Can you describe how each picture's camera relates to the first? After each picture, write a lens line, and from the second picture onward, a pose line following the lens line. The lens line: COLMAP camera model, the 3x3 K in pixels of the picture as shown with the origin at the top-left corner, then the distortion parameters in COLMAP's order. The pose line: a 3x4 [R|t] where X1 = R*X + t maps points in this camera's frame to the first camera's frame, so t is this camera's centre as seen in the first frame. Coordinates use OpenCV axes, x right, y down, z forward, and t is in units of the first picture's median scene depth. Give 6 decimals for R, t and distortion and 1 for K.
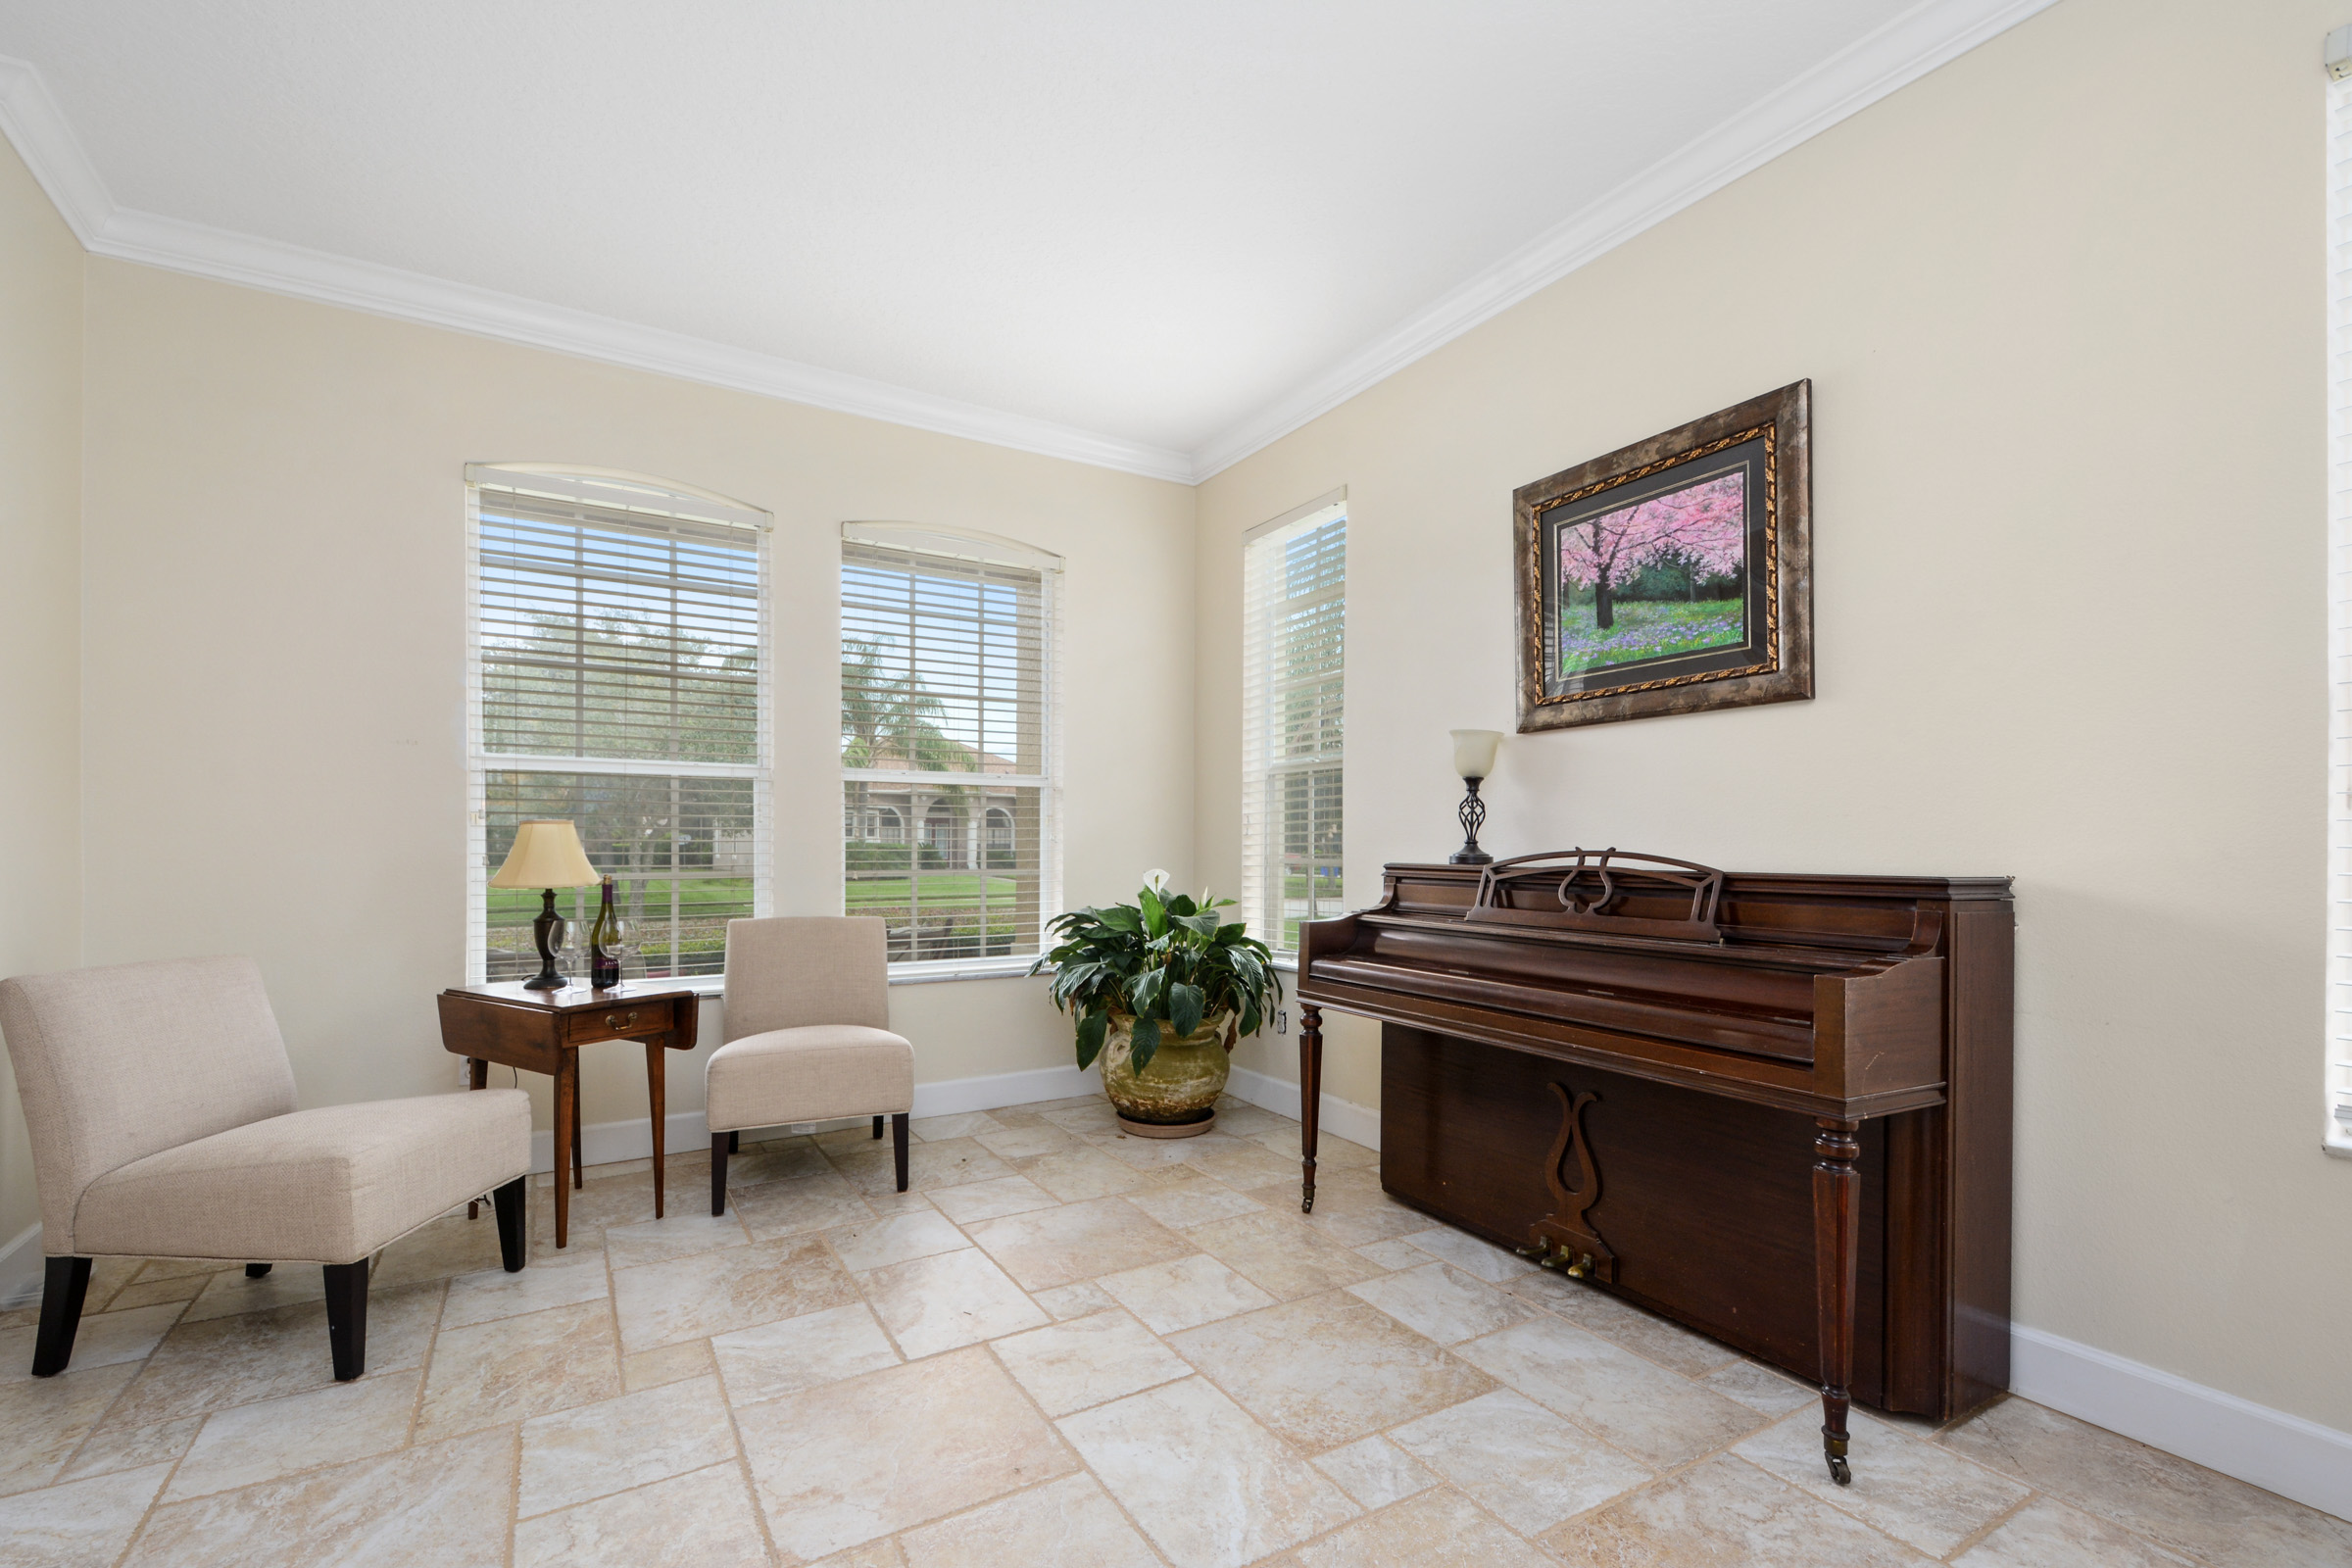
lens RADIAL K [[1035.3, 0, 1189.9], [0, 1035.3, 835.2], [0, 0, 1]] dist [0.031535, -0.025097]
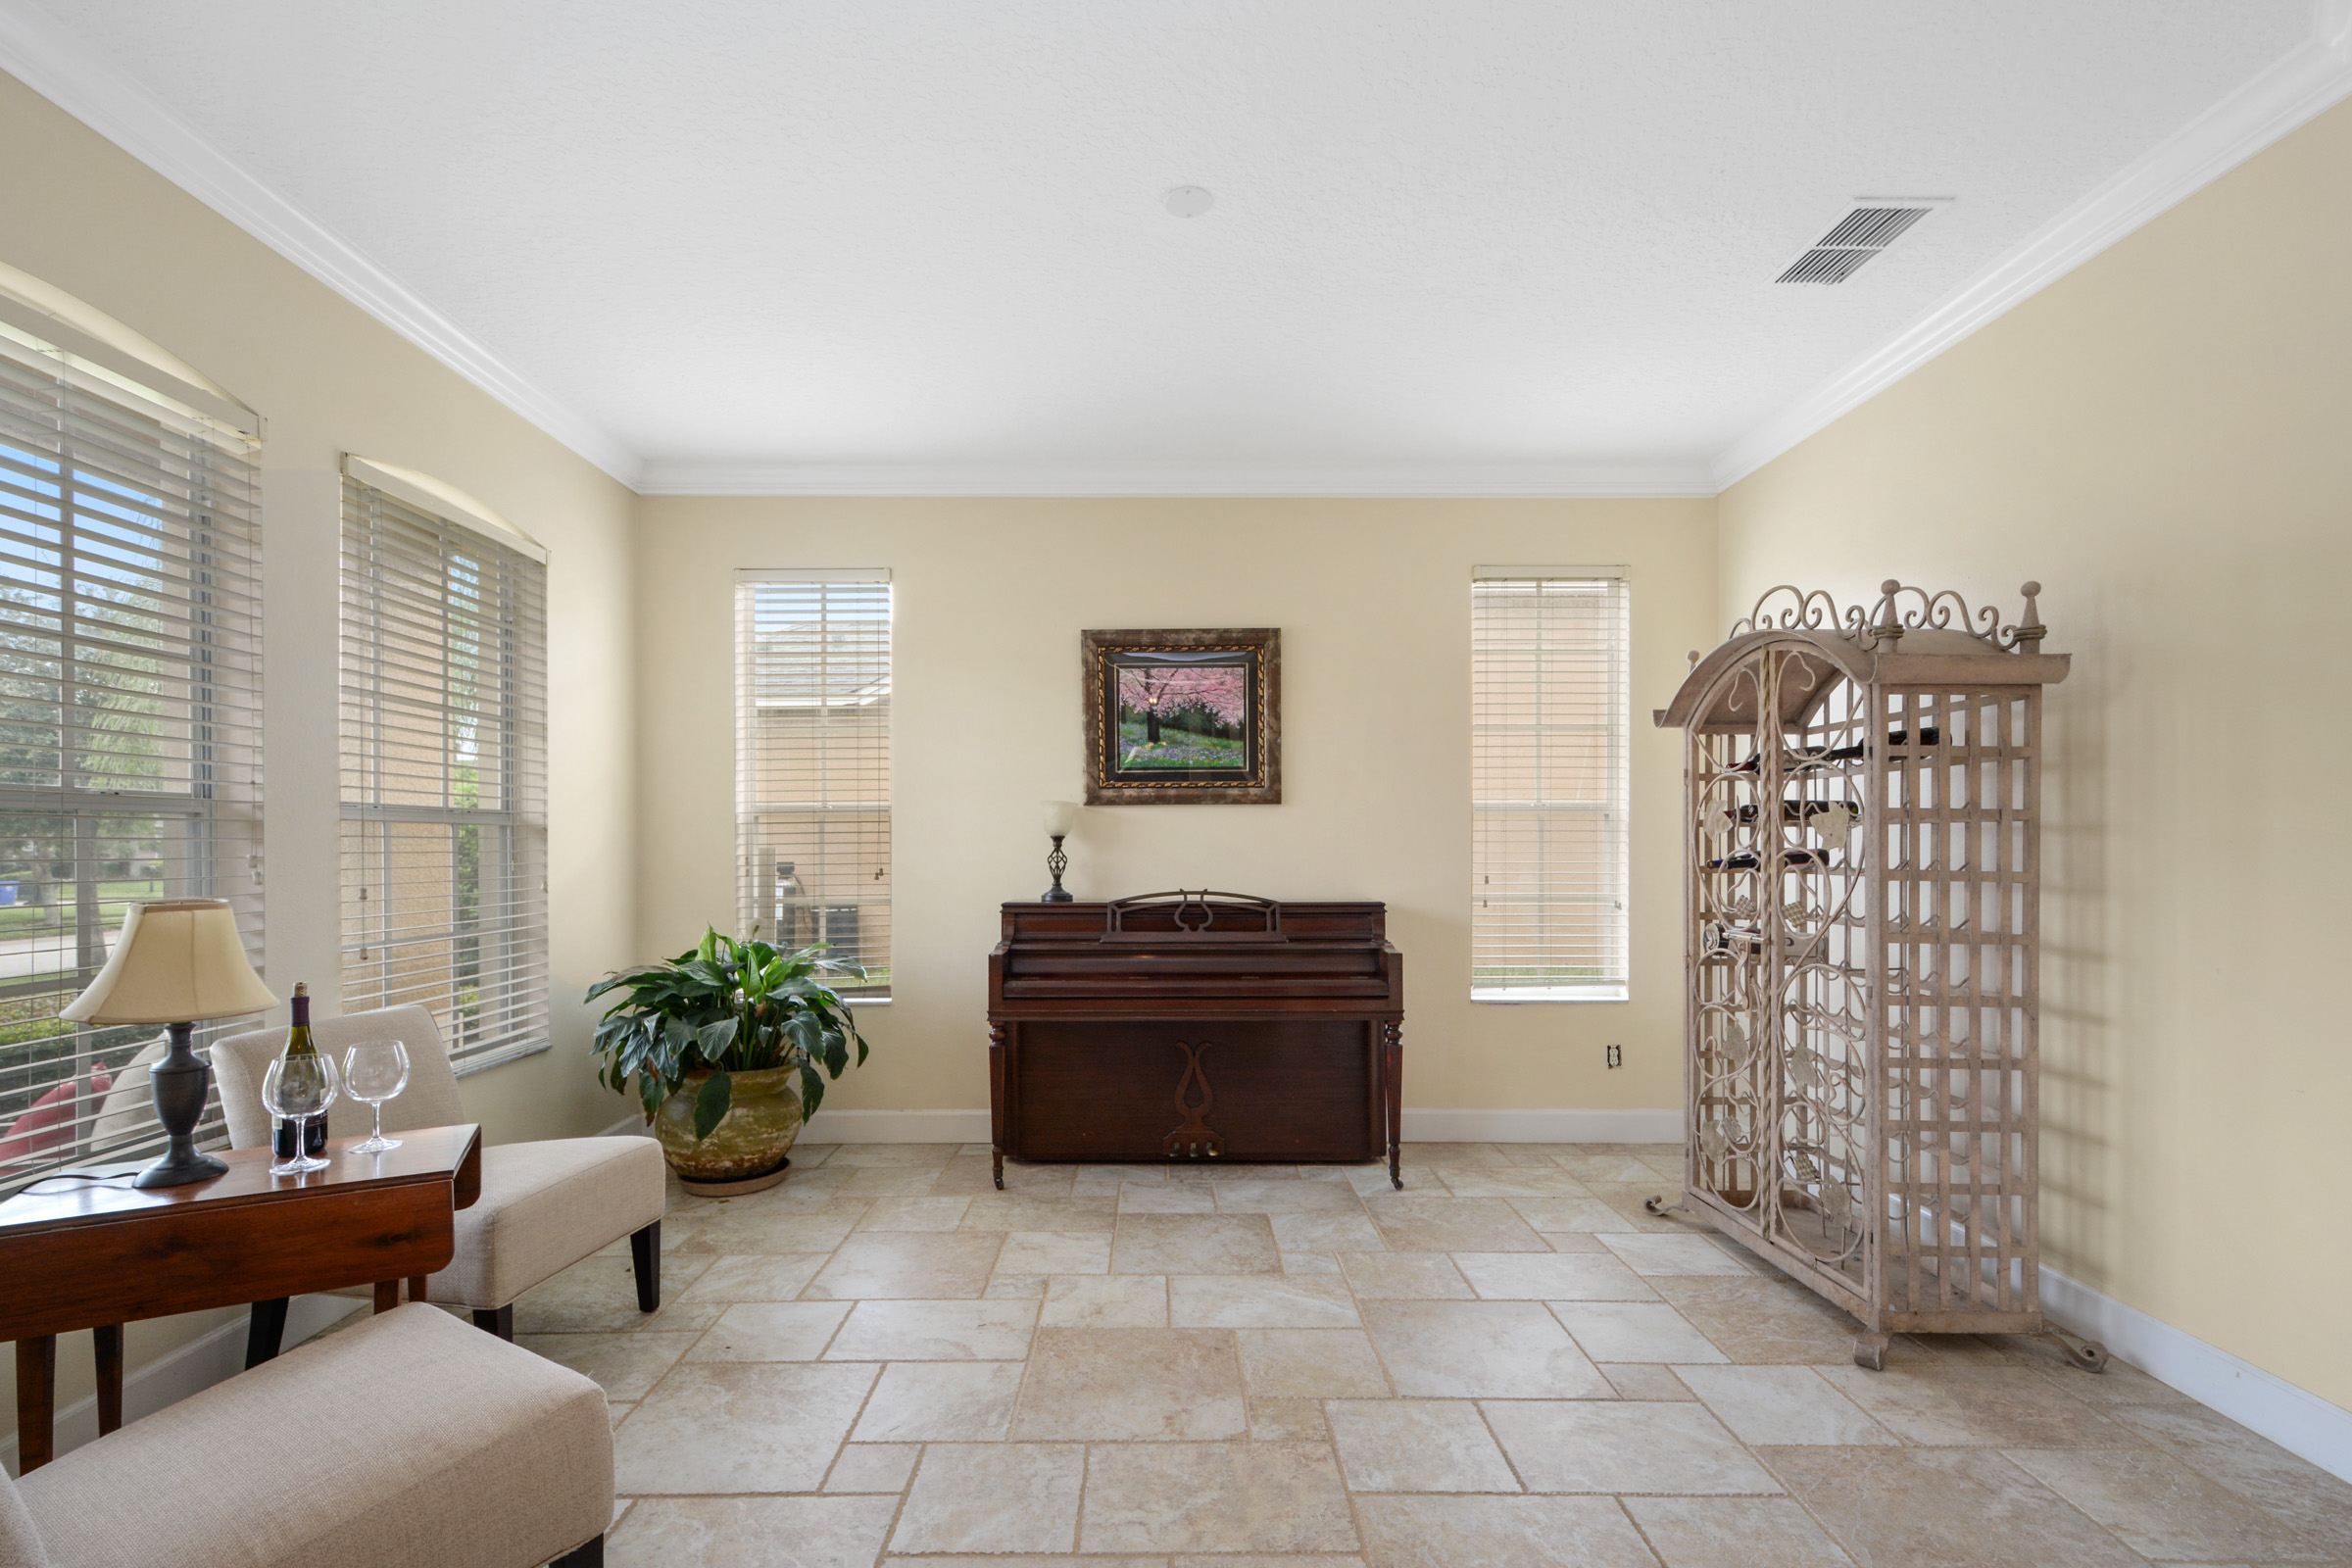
lens RADIAL K [[1035.3, 0, 1189.9], [0, 1035.3, 835.2], [0, 0, 1]] dist [0.031535, -0.025097]
pose [[0.506484, 0.002644, 0.862246, -0.926340], [-0.003971, 0.999992, -0.000734, -0.065233], [-0.862240, -0.003052, 0.506490, 0.195213]]
